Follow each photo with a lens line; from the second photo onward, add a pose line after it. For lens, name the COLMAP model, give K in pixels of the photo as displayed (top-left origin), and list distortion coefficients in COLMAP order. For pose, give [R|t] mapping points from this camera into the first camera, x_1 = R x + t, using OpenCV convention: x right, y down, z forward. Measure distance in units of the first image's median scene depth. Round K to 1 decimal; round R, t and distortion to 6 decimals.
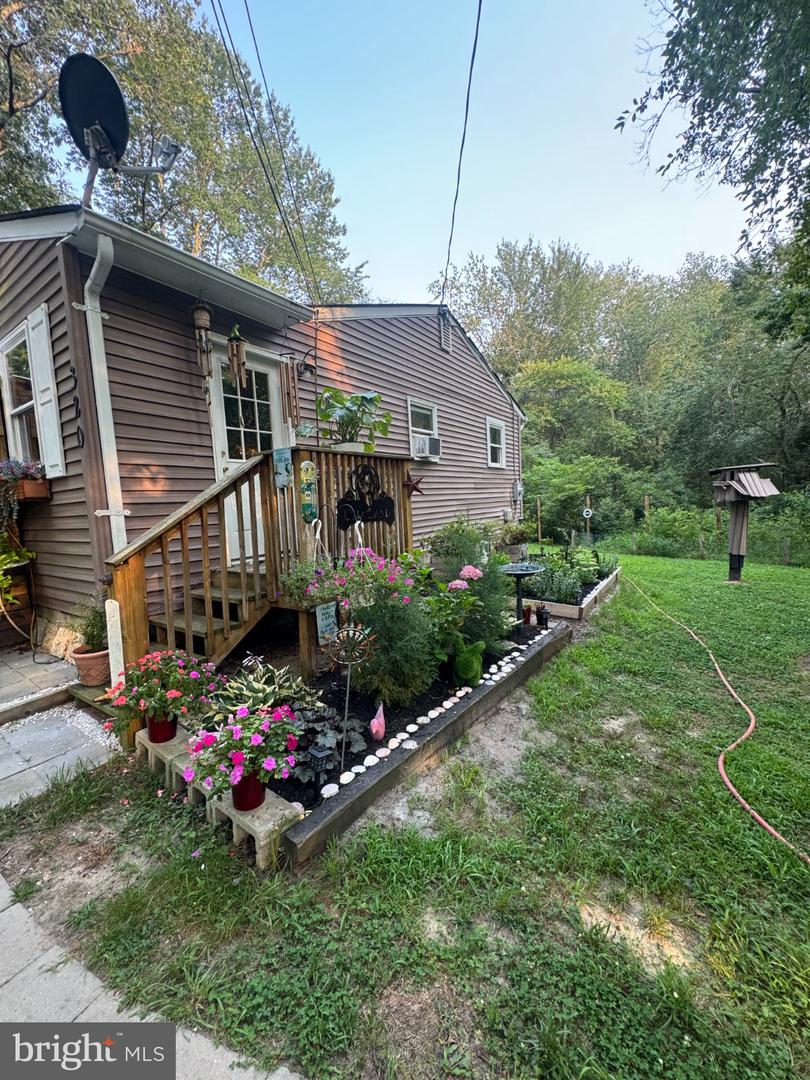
lens RADIAL K [[428.9, 0, 403.7], [0, 428.9, 538.3], [0, 0, 1]] dist [-0.002273, 0.000174]
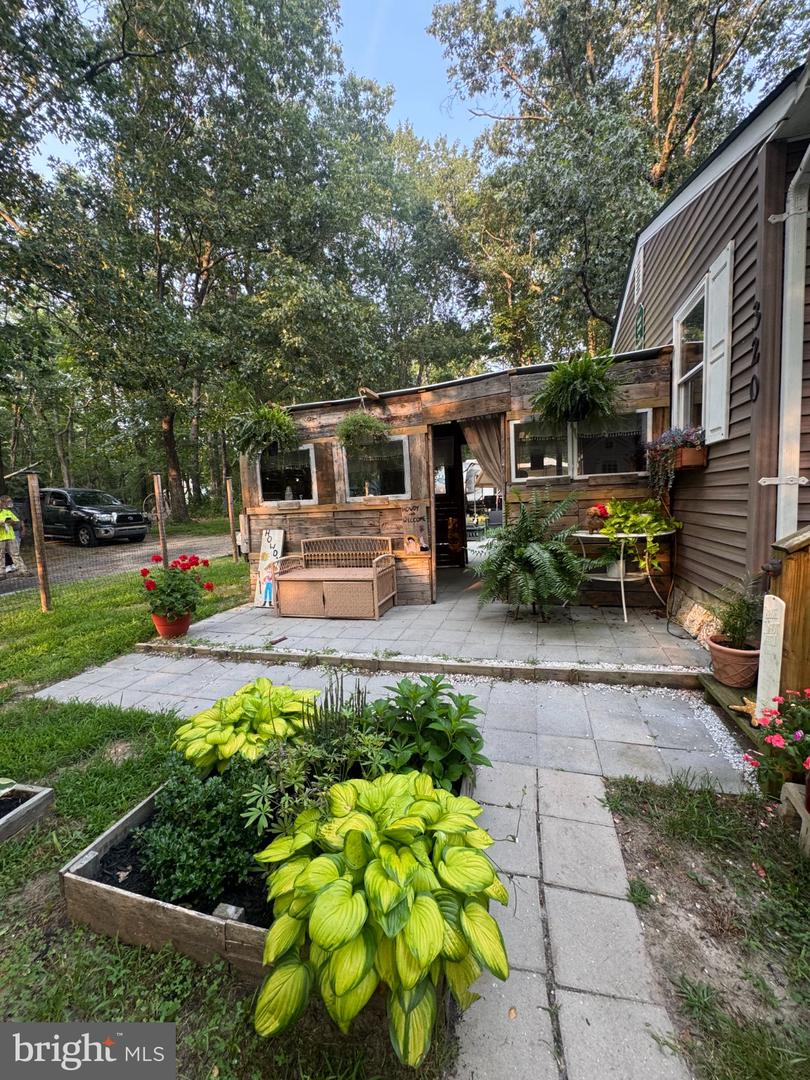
lens RADIAL K [[428.9, 0, 403.3], [0, 428.9, 541.7], [0, 0, 1]] dist [-0.002273, 0.000174]
pose [[0.292818, 0.128846, -0.947447, -0.133920], [-0.057612, 0.991456, 0.117025, -0.002149], [0.954431, 0.020317, 0.297739, 0.116220]]
